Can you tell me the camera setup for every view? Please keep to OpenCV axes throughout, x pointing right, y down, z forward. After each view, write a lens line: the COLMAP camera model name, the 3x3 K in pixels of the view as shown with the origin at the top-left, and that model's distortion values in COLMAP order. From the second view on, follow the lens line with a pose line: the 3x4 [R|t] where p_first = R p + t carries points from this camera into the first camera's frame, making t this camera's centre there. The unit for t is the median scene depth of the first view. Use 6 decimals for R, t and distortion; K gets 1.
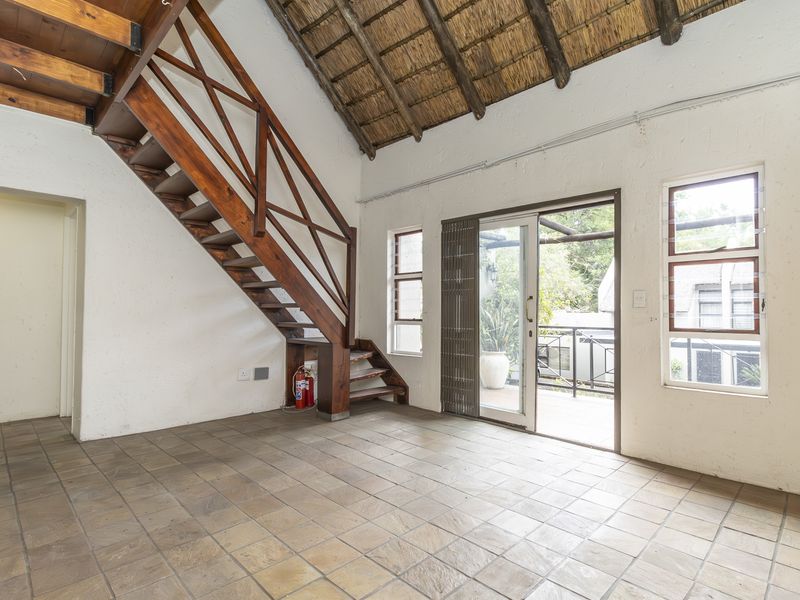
lens RADIAL K [[421.8, 0, 400.0], [0, 421.8, 300.0], [0, 0, 1]] dist [0.002107, 0.001283]
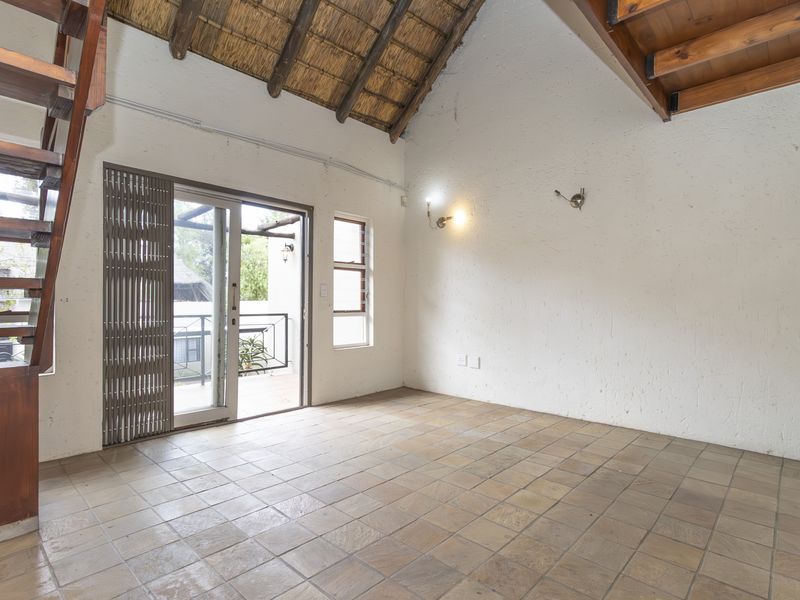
lens RADIAL K [[421.8, 0, 400.0], [0, 421.8, 300.0], [0, 0, 1]] dist [0.002107, 0.001283]
pose [[-0.037655, 0.001552, 0.999290, -0.689998], [-0.029124, 0.999572, -0.002650, 0.020522], [-0.998866, -0.029203, -0.037594, 0.654019]]
